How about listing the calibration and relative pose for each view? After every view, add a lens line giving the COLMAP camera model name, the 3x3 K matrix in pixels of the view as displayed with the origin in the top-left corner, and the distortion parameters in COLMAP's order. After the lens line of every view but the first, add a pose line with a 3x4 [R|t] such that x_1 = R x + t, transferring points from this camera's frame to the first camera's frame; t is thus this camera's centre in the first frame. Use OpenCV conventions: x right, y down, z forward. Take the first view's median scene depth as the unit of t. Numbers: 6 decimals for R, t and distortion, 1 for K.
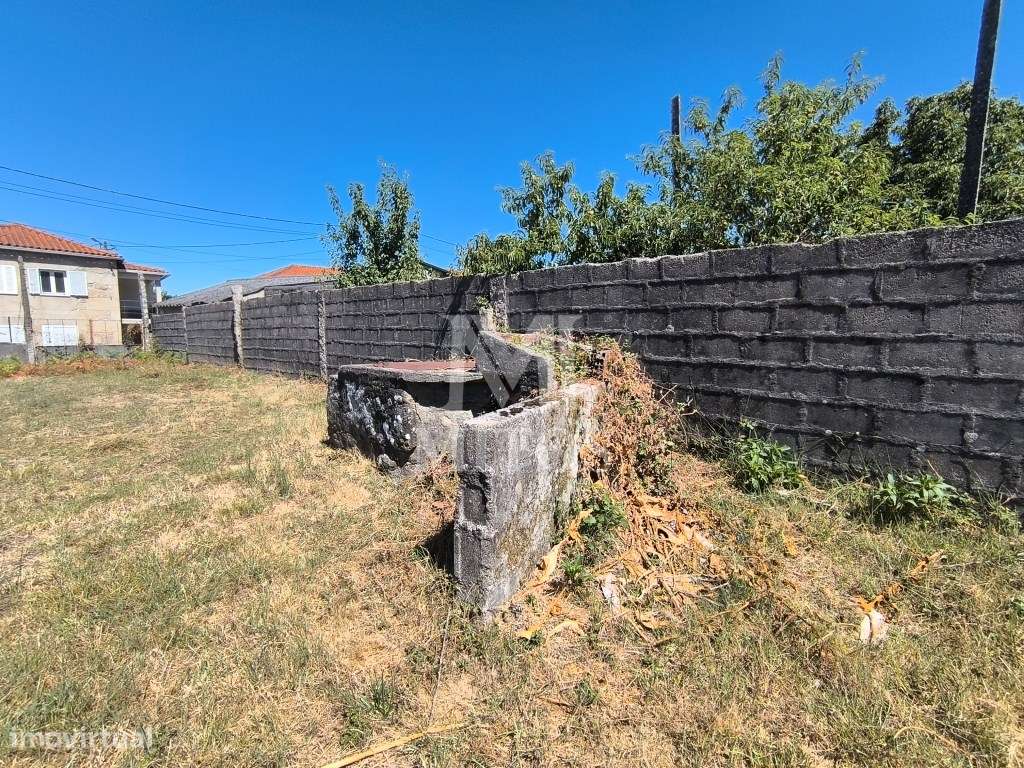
lens RADIAL K [[458.6, 0, 512.0], [0, 458.6, 384.0], [0, 0, 1]] dist [-0.041748, 0.015148]
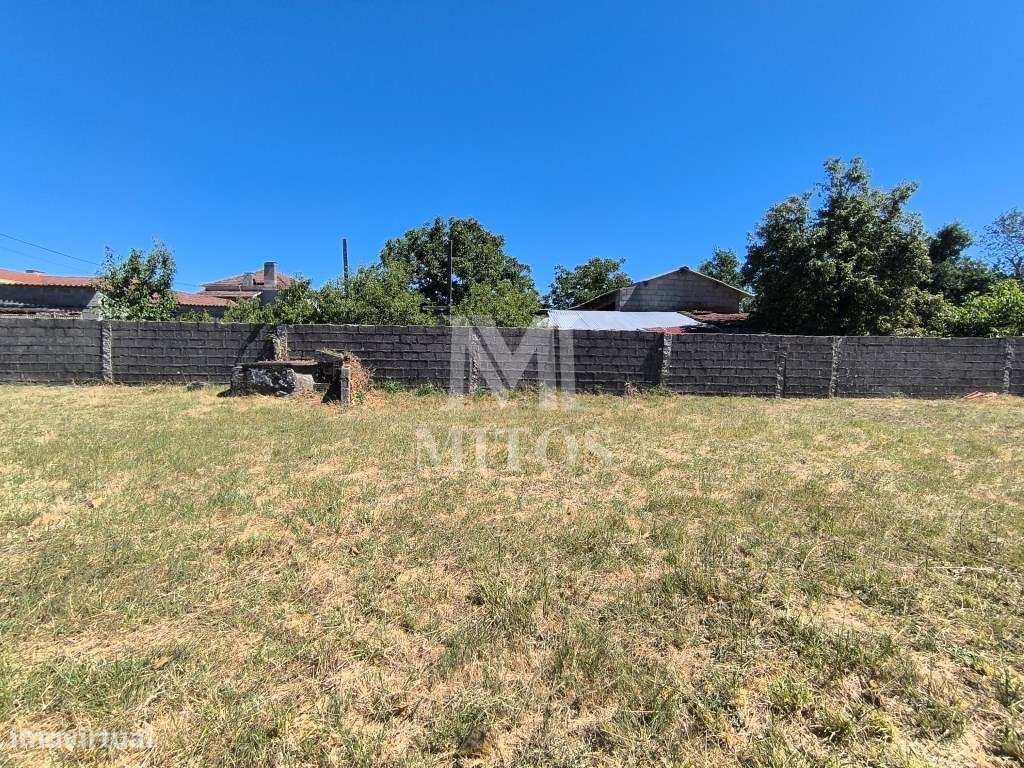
lens RADIAL K [[468.0, 0, 516.0], [0, 468.0, 366.4], [0, 0, 1]] dist [-0.046767, 0.031526]
pose [[0.695481, -0.019670, 0.718276, -0.728718], [0.077064, 0.995901, -0.047346, 0.135556], [-0.714400, 0.088281, 0.694146, -1.161941]]
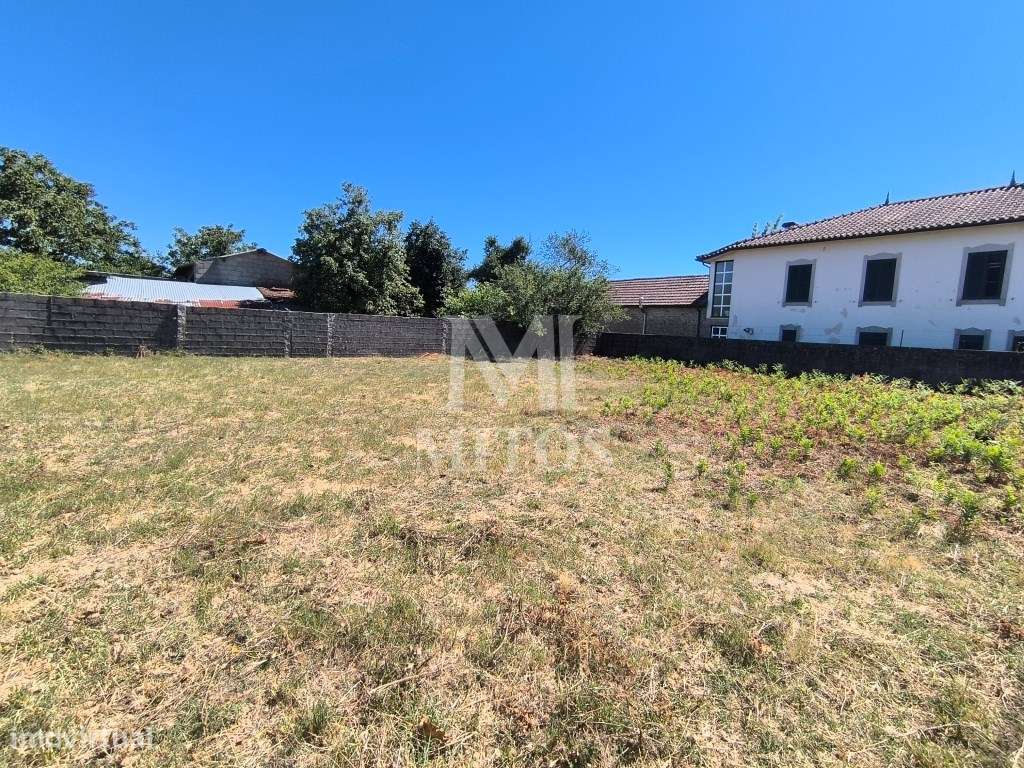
lens RADIAL K [[468.9, 0, 508.8], [0, 468.9, 358.4], [0, 0, 1]] dist [-0.012692, 0.010721]
pose [[0.179321, -0.055748, 0.982210, -0.944563], [0.078888, 0.995993, 0.042127, 0.255893], [-0.980623, 0.069930, 0.183000, -2.336521]]
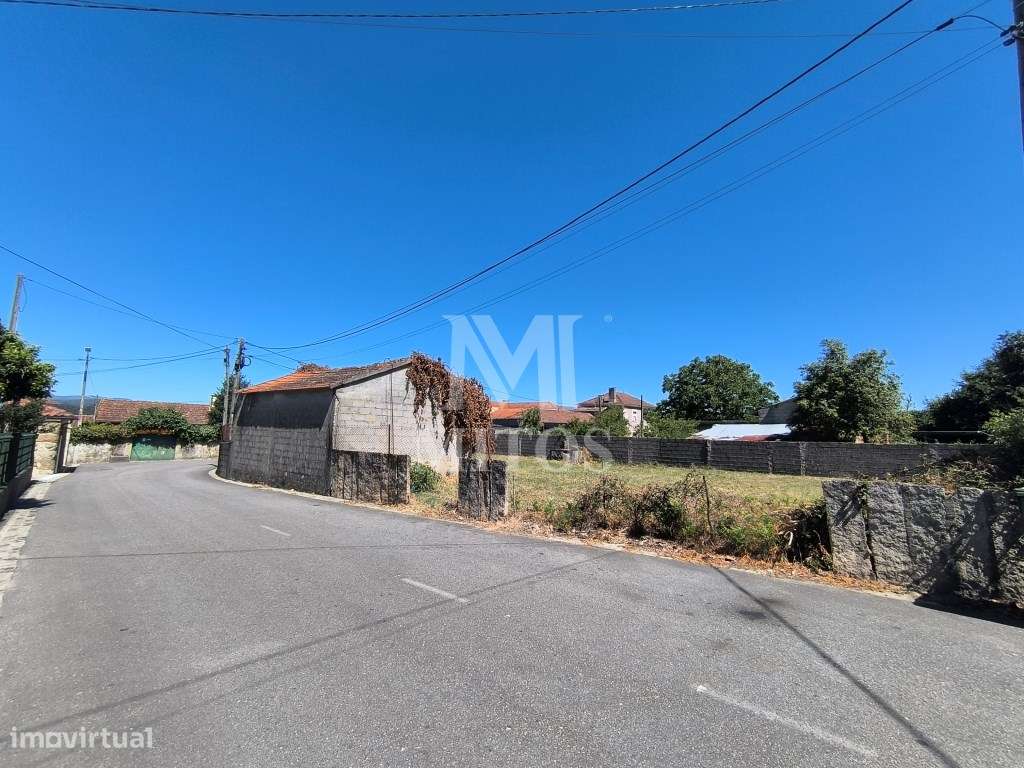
lens RADIAL K [[463.1, 0, 513.4], [0, 463.1, 368.5], [0, 0, 1]] dist [-0.022030, 0.011425]
pose [[0.999518, 0.027338, 0.014687, -0.729264], [-0.022378, 0.962818, -0.269223, 0.495463], [-0.021501, 0.268764, 0.962966, -4.443884]]
